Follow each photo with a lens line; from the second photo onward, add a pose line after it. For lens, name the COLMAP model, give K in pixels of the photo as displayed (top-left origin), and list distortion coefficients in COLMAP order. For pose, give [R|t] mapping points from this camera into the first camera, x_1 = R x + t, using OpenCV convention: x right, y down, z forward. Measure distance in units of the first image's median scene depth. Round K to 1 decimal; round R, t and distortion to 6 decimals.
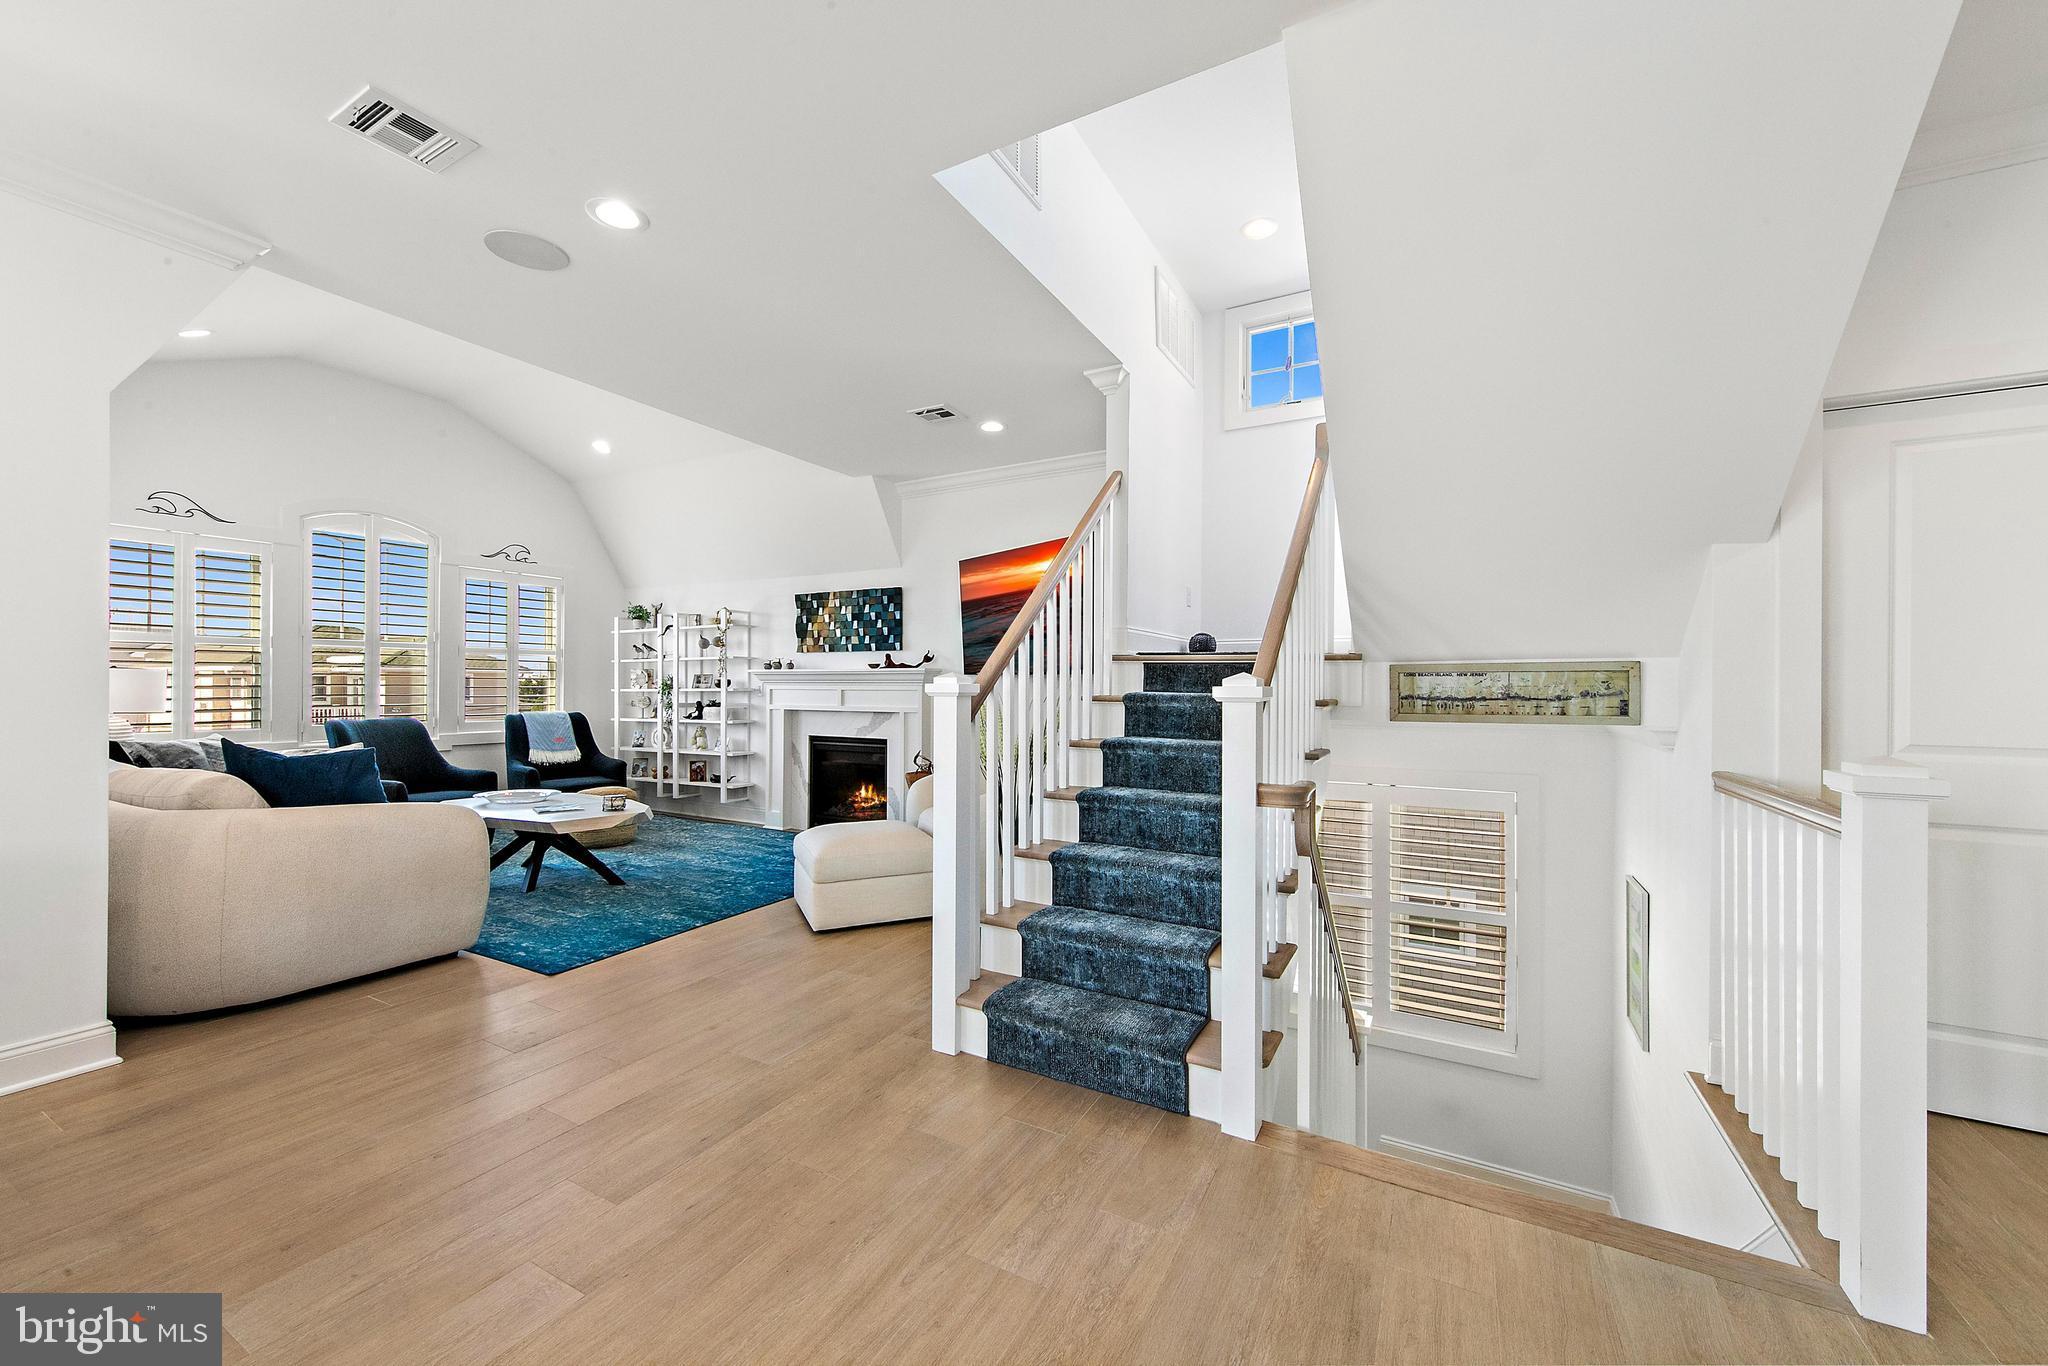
lens RADIAL K [[776.0, 0, 1031.6], [0, 776.0, 685.0], [0, 0, 1]] dist [0.007506, -0.000555]
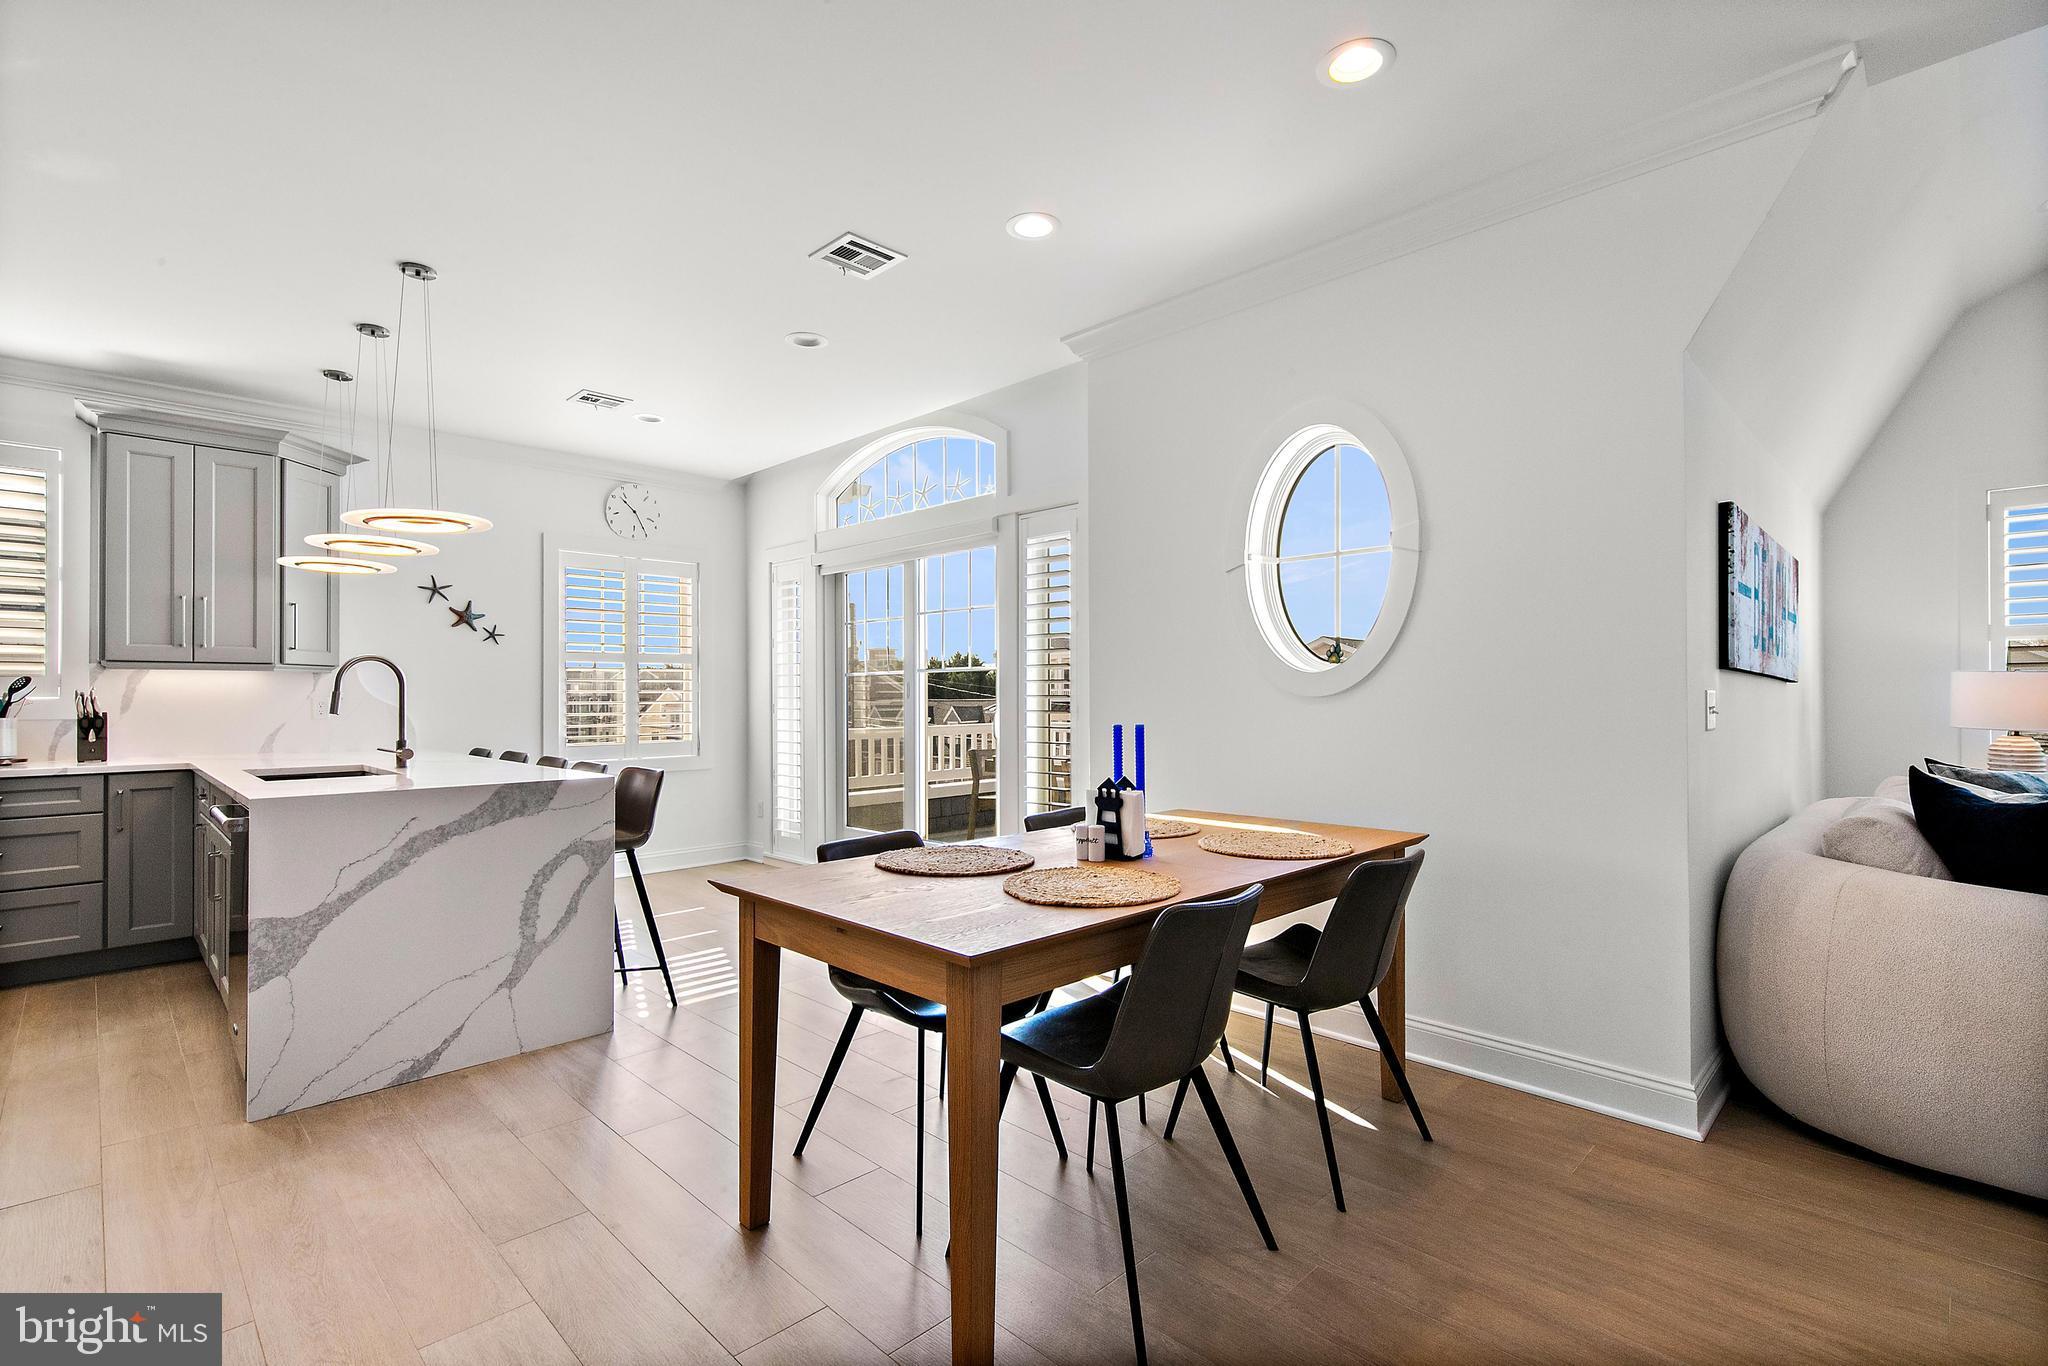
lens RADIAL K [[936.3, 0, 1032.9], [0, 936.3, 689.0], [0, 0, 1]] dist [0.006581, 0.000041]
pose [[-0.281979, -0.012353, -0.959341, 0.005577], [0.003865, 0.999894, -0.014011, 0.003265], [0.959413, -0.007659, -0.281901, 0.242503]]
